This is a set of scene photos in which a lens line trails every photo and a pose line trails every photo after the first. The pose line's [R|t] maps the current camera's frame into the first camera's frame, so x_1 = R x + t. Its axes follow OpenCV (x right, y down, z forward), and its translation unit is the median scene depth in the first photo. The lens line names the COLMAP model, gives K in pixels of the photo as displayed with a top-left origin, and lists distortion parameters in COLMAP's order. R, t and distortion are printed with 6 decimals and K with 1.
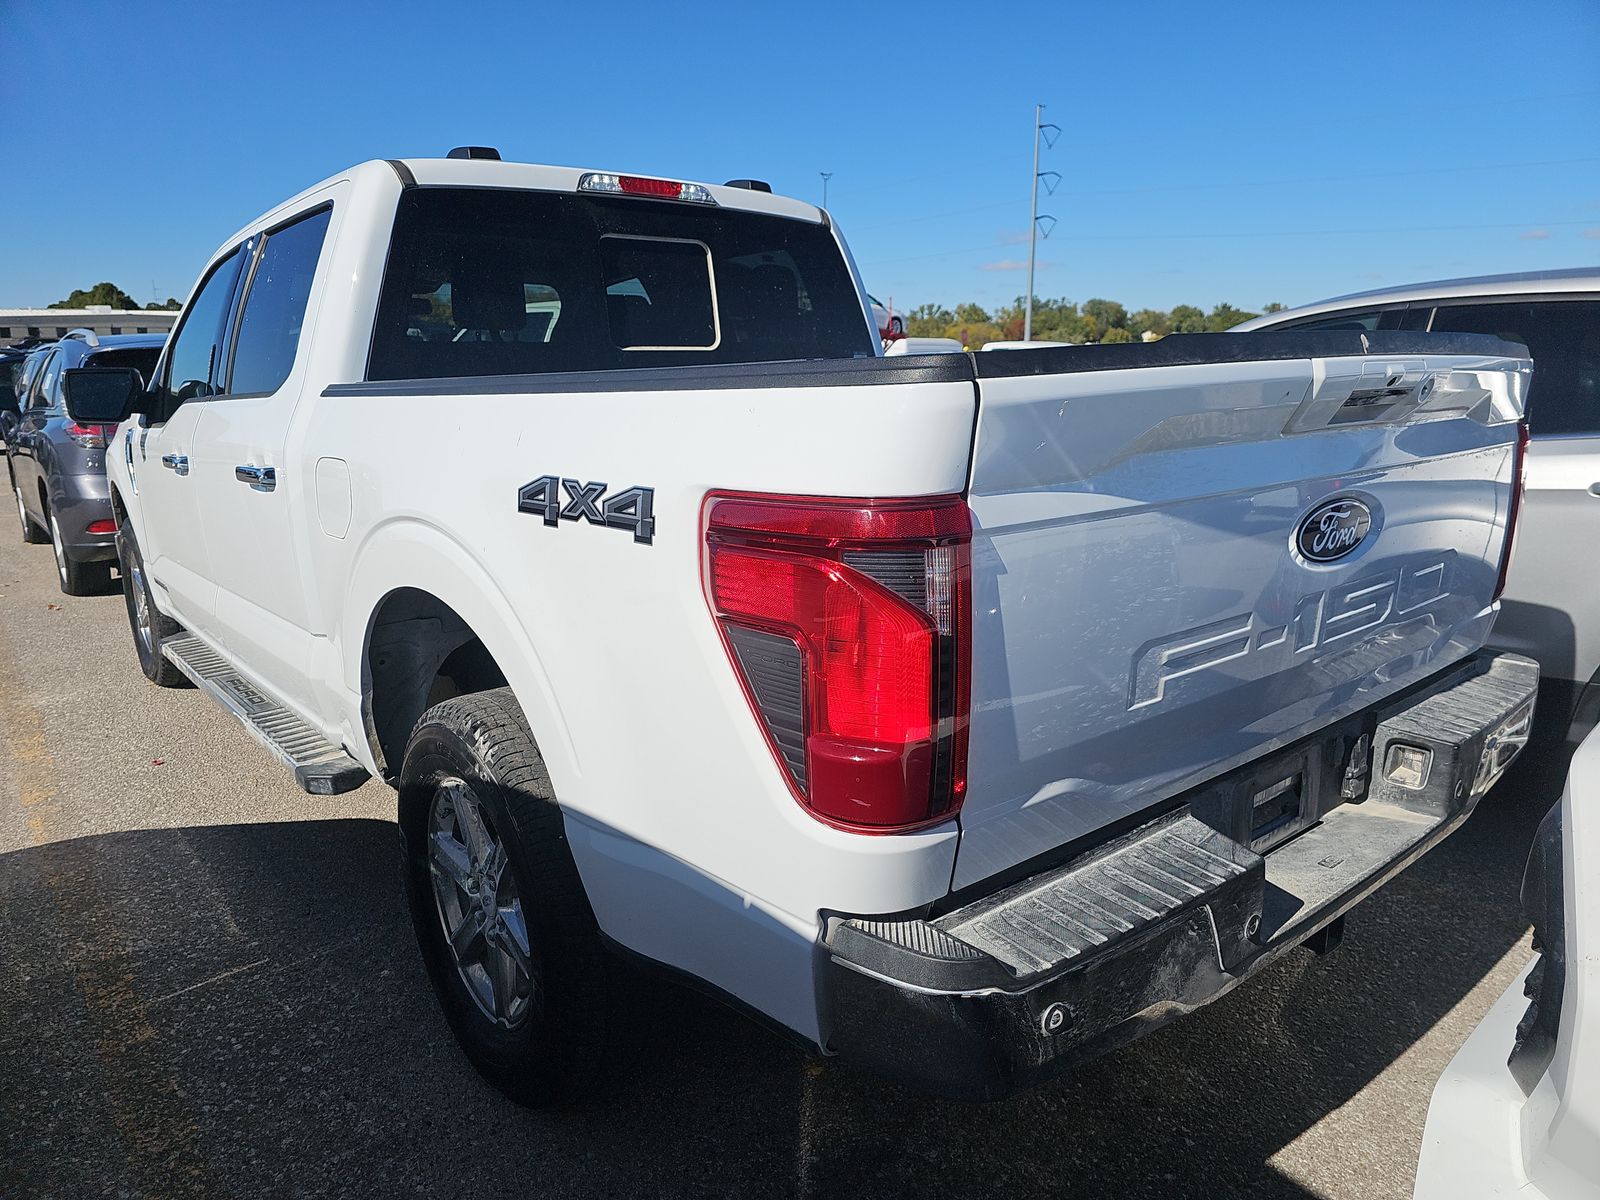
lens RADIAL K [[1080.0, 0, 800.0], [0, 1080.0, 600.0], [0, 0, 1]] dist [0.068321, -0.076432]
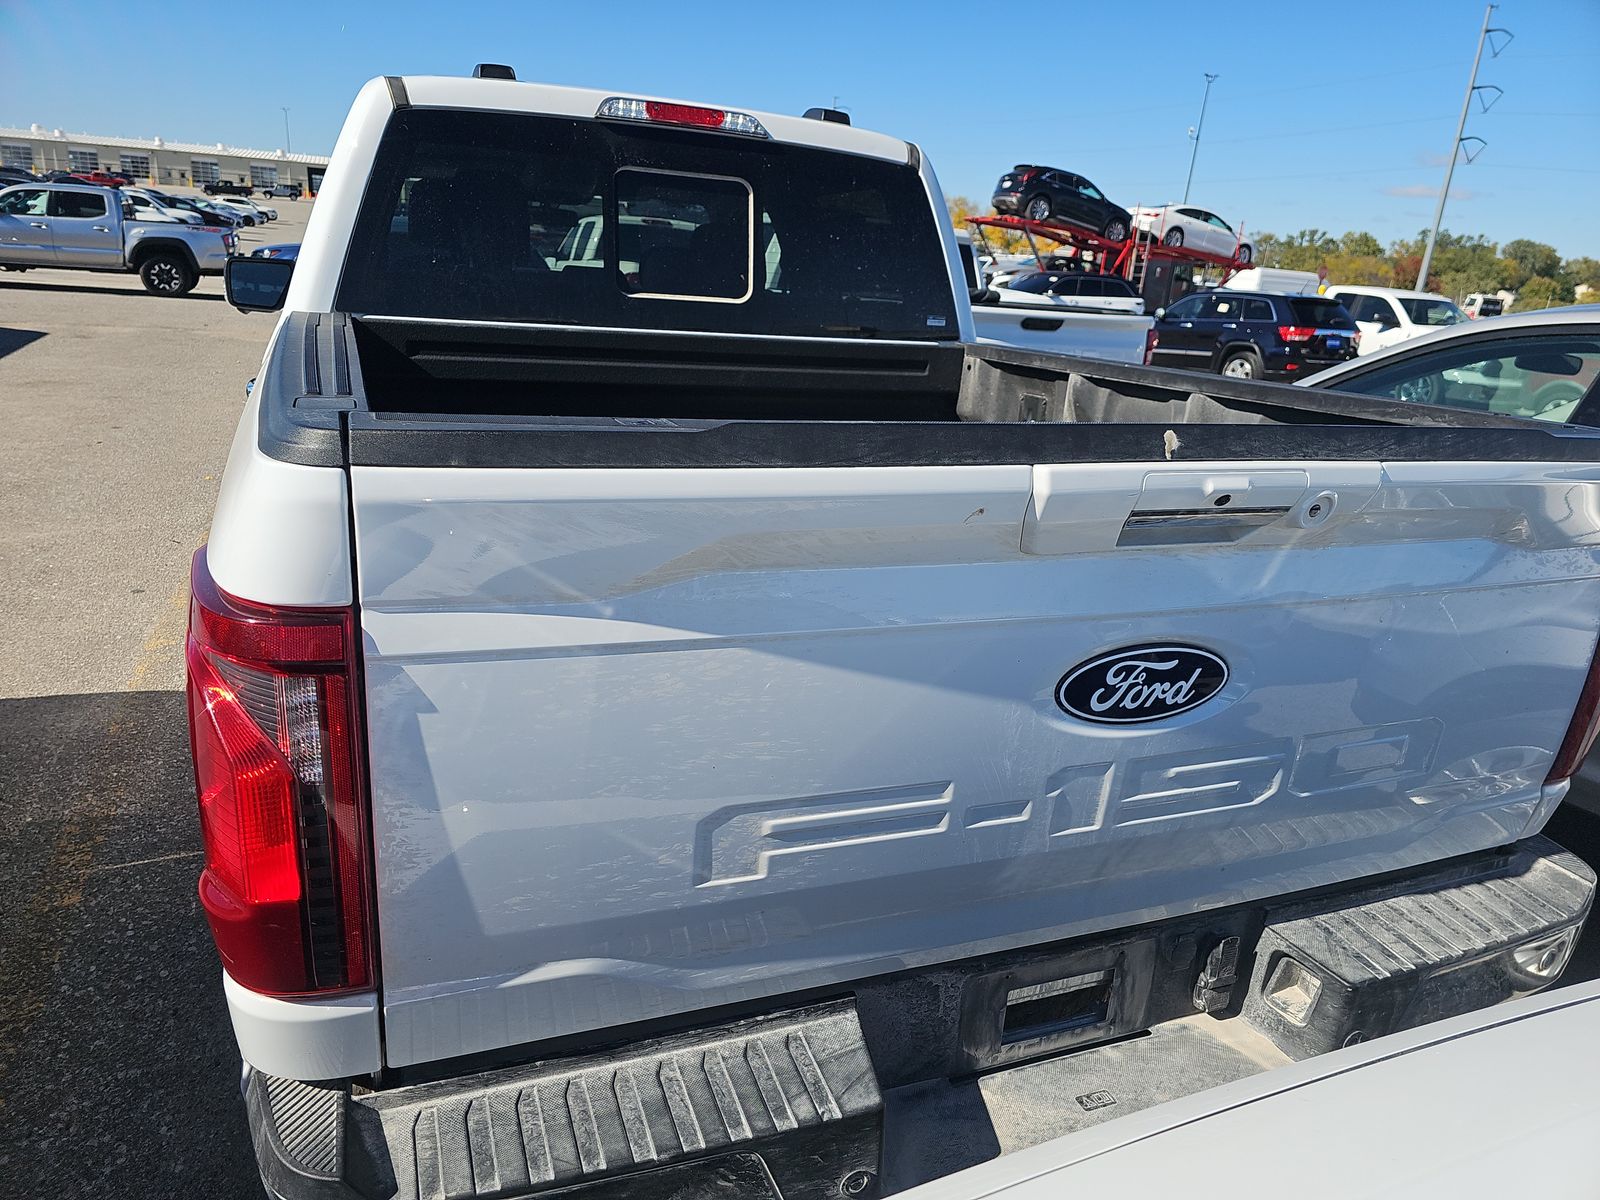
lens RADIAL K [[1080.0, 0, 800.0], [0, 1080.0, 600.0], [0, 0, 1]] dist [0.068321, -0.076432]
pose [[0.948593, 0.170060, -0.266929, 0.328546], [-0.147488, 0.983728, 0.102599, -0.114998], [0.280033, -0.057955, 0.958239, 0.175458]]
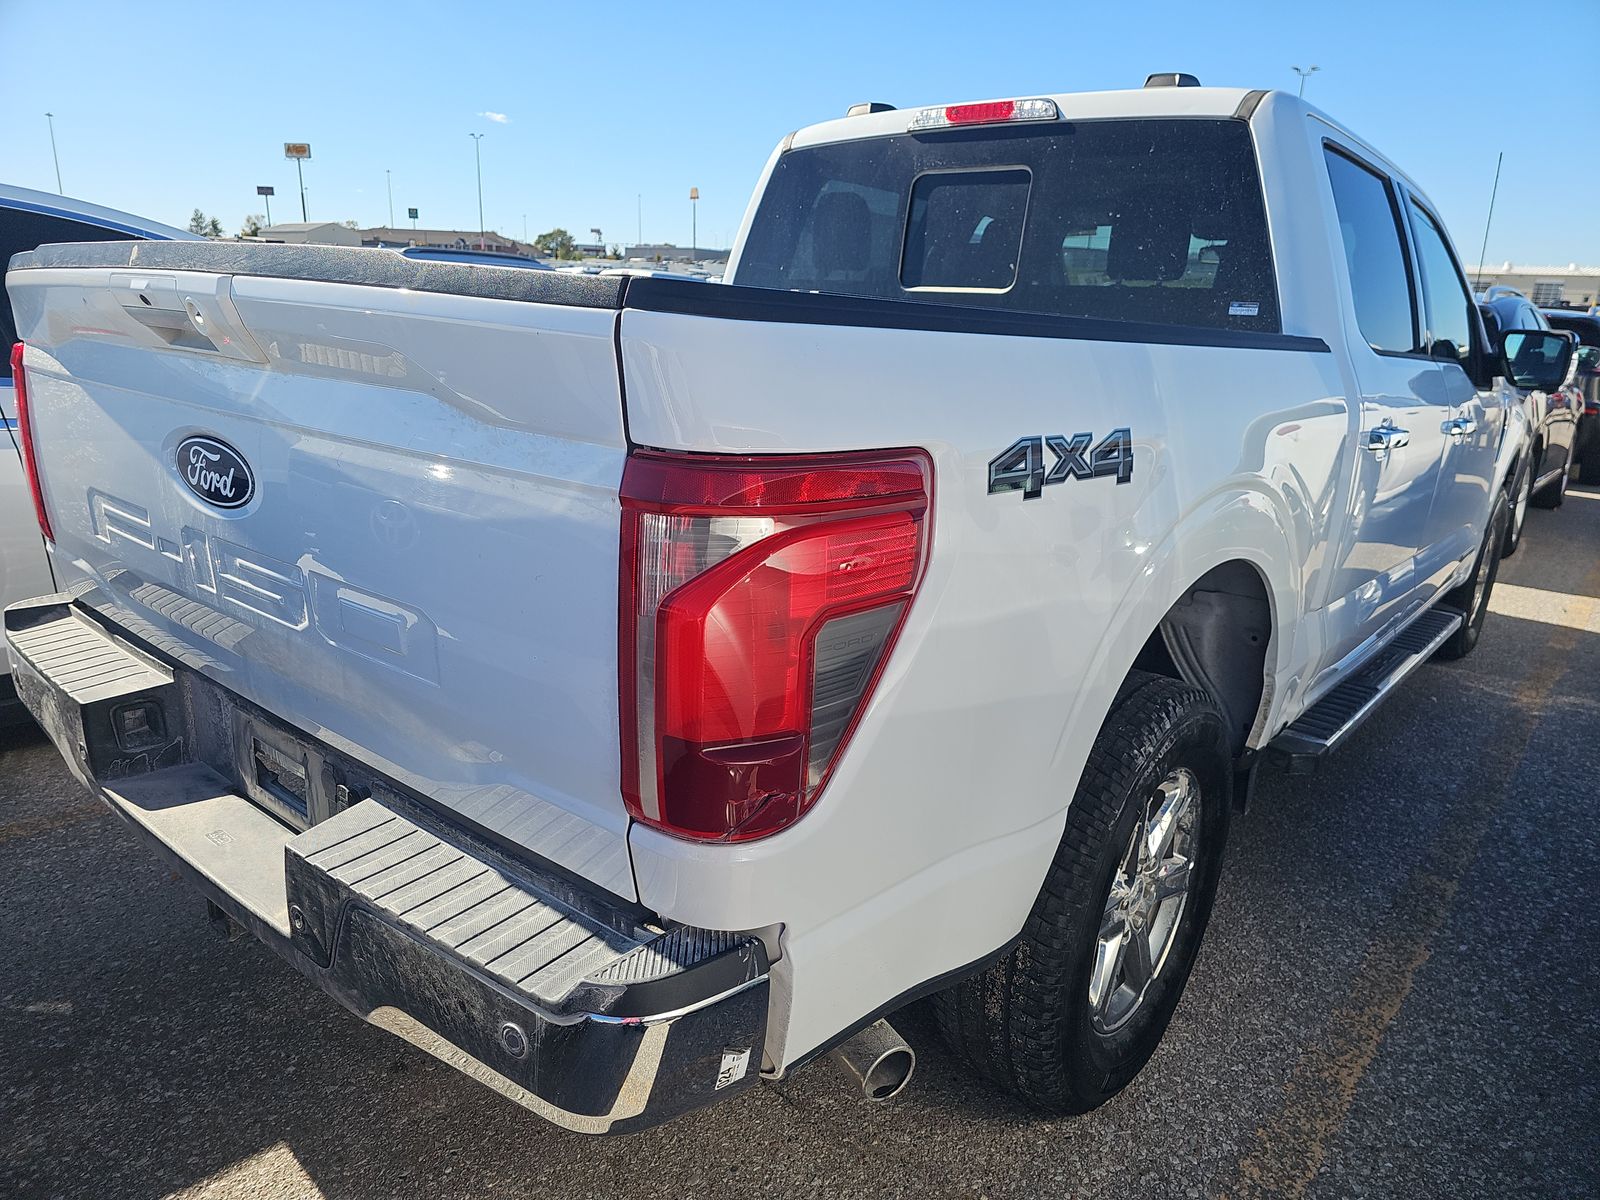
lens RADIAL K [[1080.0, 0, 800.0], [0, 1080.0, 600.0], [0, 0, 1]] dist [0.068321, -0.076432]
pose [[0.166148, 0.279188, -0.945753, 1.036895], [-0.253723, 0.938896, 0.232590, -0.211854], [0.952901, 0.201315, 0.226832, 0.916304]]
